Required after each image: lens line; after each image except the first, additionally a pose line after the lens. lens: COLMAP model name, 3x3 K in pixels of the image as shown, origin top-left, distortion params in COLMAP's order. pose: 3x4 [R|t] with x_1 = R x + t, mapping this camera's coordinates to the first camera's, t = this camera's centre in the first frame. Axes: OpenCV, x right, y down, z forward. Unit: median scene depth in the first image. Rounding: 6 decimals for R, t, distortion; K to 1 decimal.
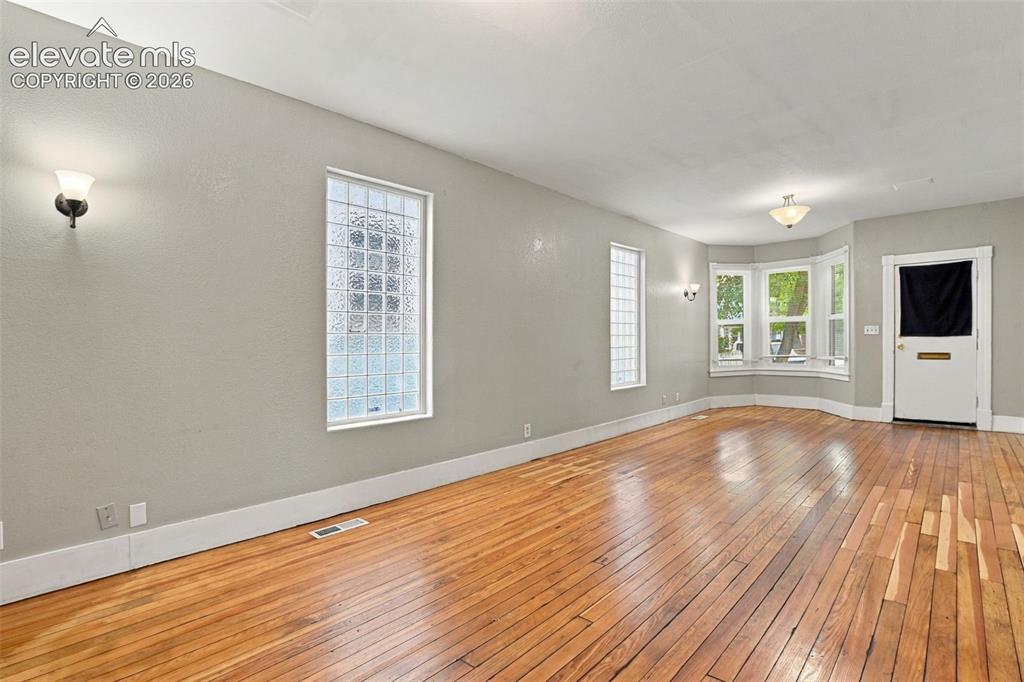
lens RADIAL K [[489.4, 0, 519.1], [0, 489.4, 337.6], [0, 0, 1]] dist [-0.034993, 0.005247]
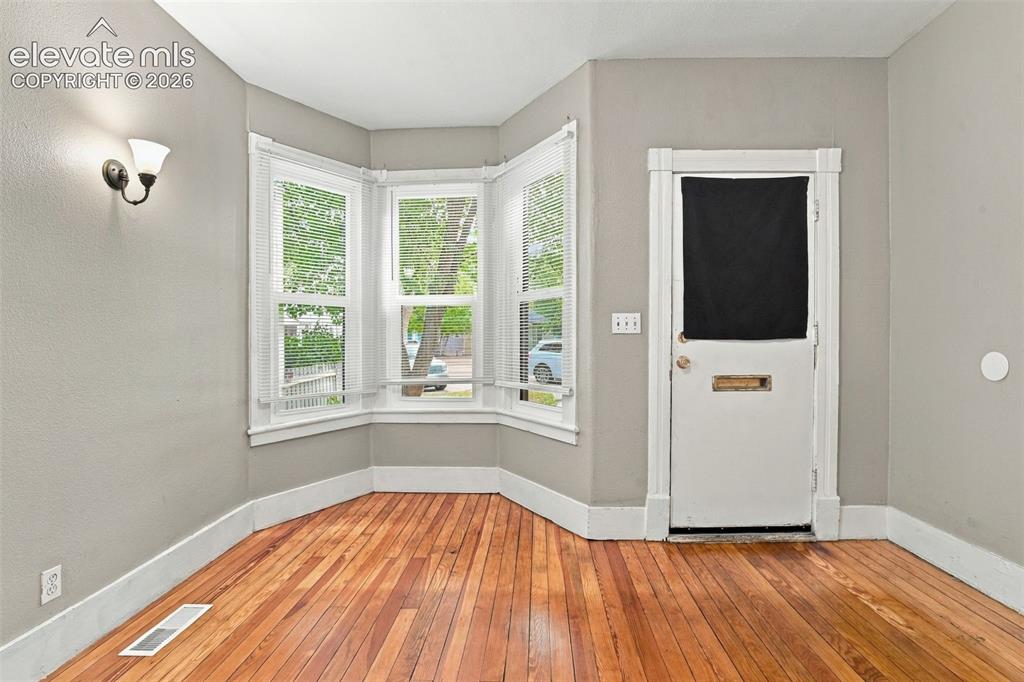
lens RADIAL K [[489.4, 0, 512.3], [0, 489.4, 343.4], [0, 0, 1]] dist [-0.034993, 0.005247]
pose [[0.767011, -0.003565, 0.641624, 0.397593], [-0.004091, 0.999937, 0.010445, -0.002280], [-0.641620, -0.010636, 0.766949, 0.763934]]
